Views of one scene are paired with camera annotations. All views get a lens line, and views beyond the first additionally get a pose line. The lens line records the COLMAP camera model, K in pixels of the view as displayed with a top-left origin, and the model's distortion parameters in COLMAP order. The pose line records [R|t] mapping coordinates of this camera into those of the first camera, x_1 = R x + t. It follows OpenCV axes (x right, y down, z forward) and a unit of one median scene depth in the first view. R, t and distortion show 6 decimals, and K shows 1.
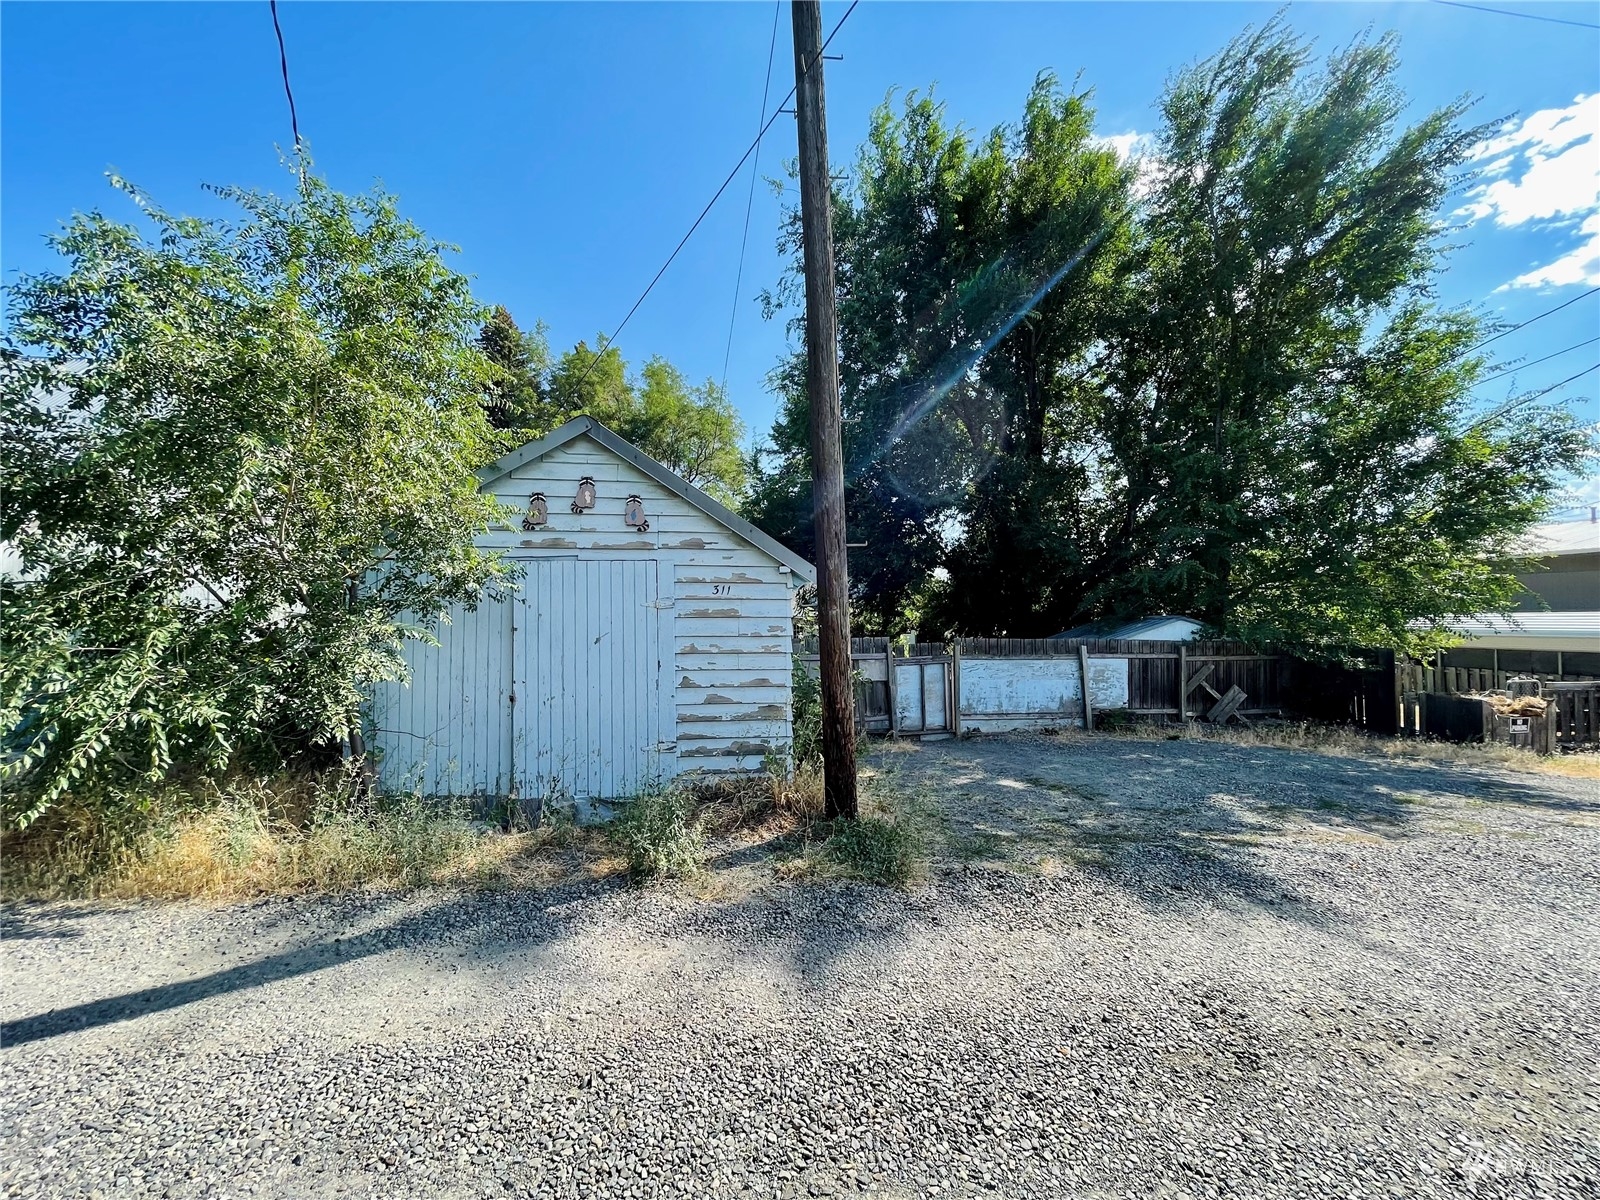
lens RADIAL K [[648.8, 0, 808.6], [0, 648.8, 598.9], [0, 0, 1]] dist [0.000323, 0.000027]
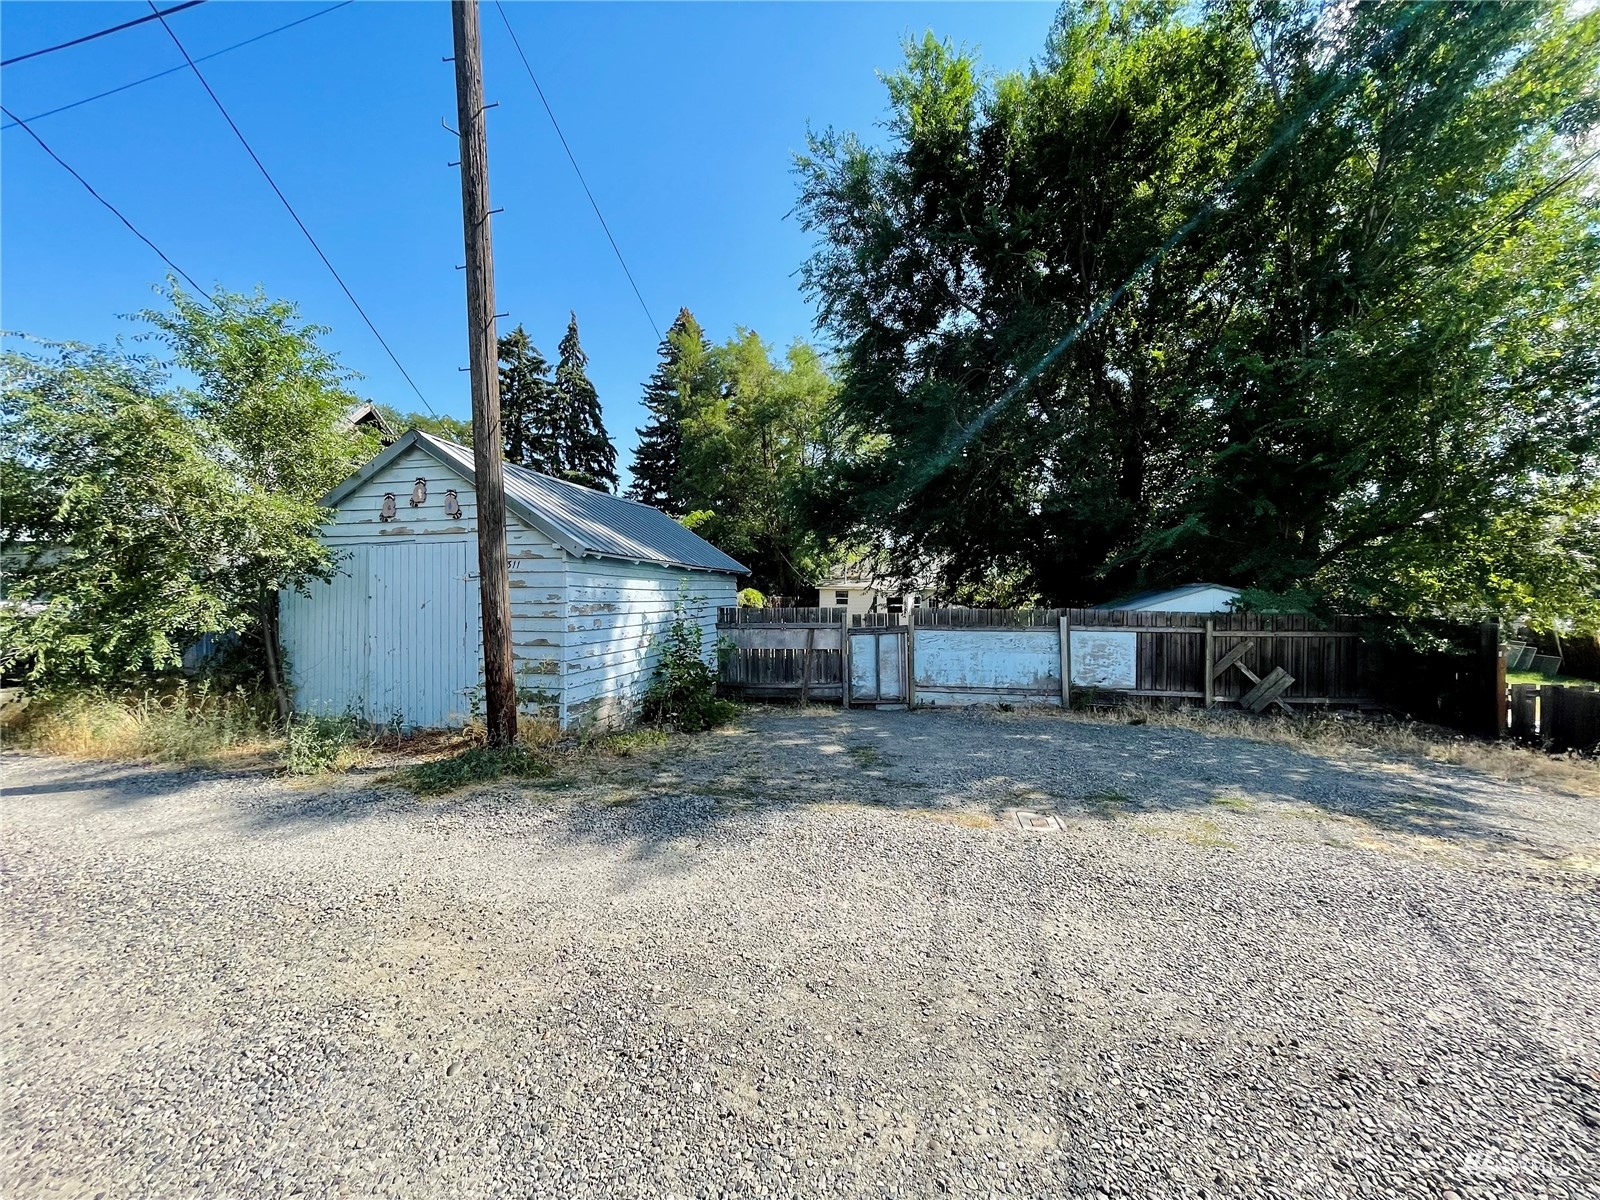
lens RADIAL K [[648.8, 0, 803.6], [0, 648.8, 598.0], [0, 0, 1]] dist [0.000323, 0.000027]
pose [[0.939044, -0.000990, -0.343796, 0.409204], [0.015183, 0.999140, 0.038593, 0.005098], [0.343462, -0.041460, 0.938251, 0.026492]]
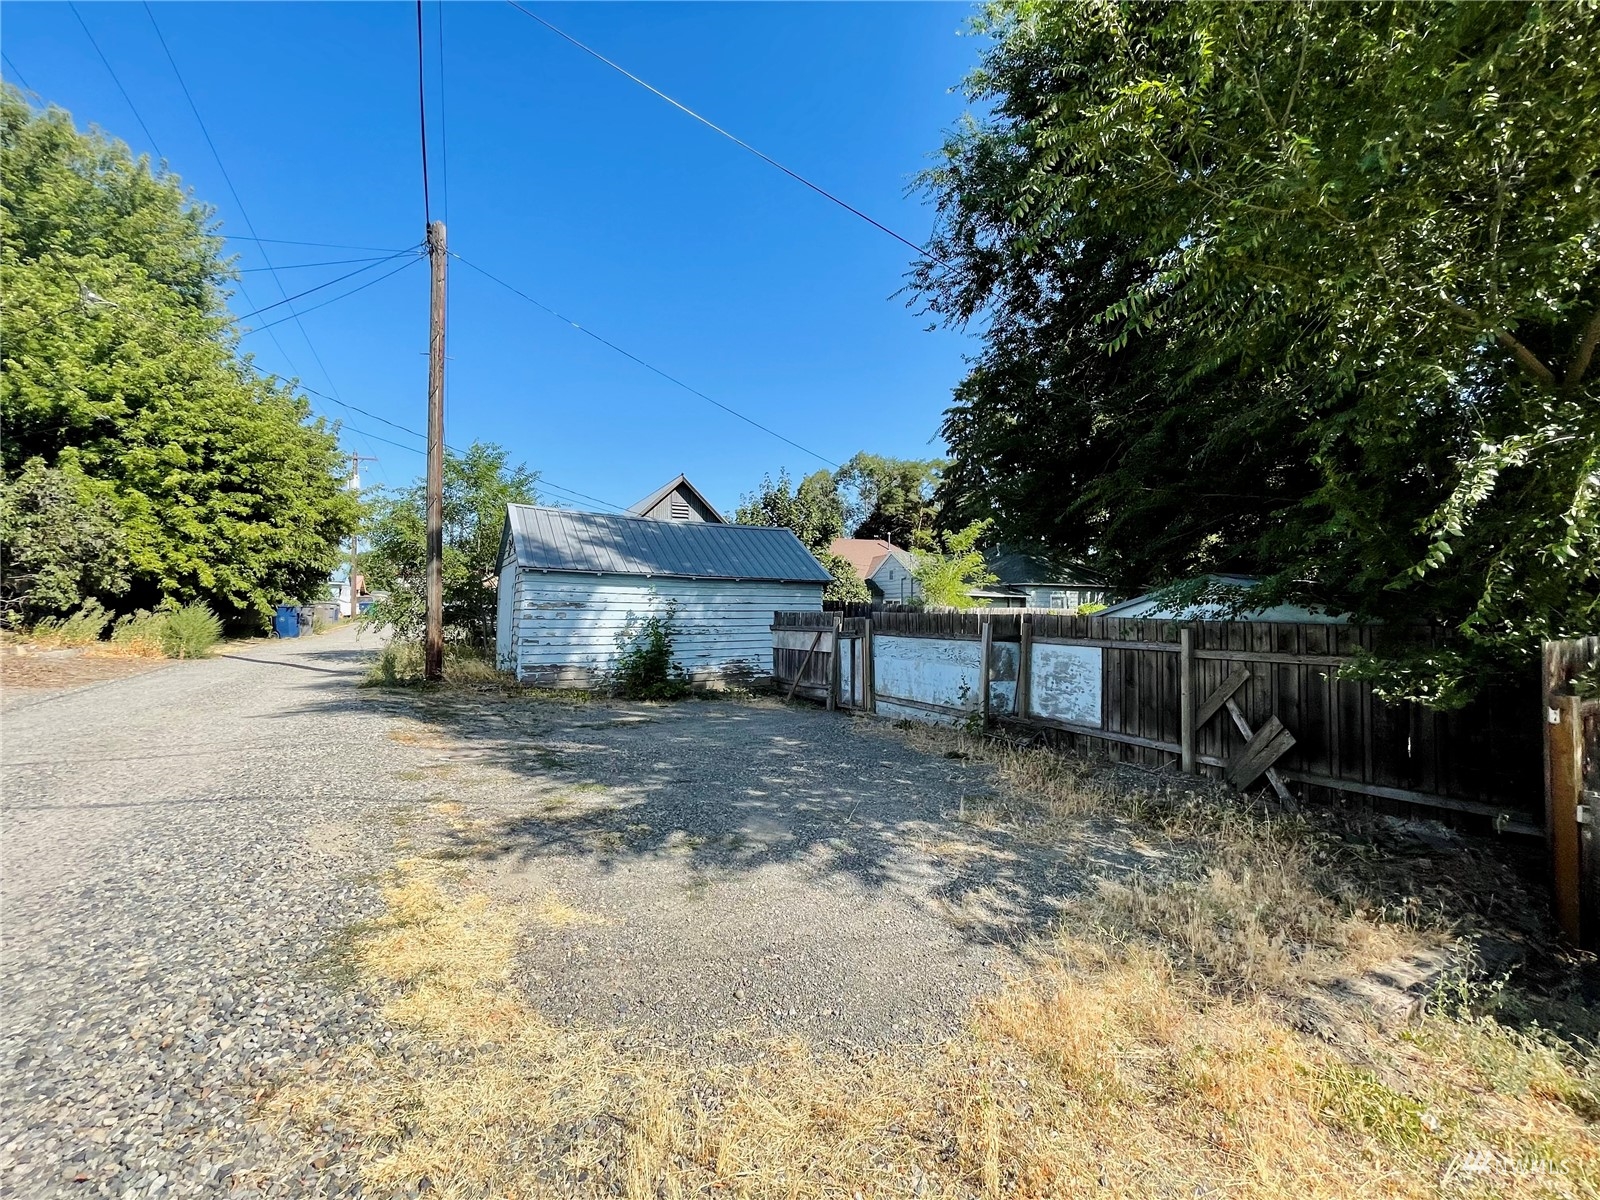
lens RADIAL K [[648.8, 0, 800.3], [0, 648.8, 602.1], [0, 0, 1]] dist [0.000323, 0.000027]
pose [[0.367934, -0.015614, -0.929721, 1.056690], [0.025505, 0.999652, -0.006694, 0.050042], [0.929502, -0.021250, 0.368204, 0.561410]]
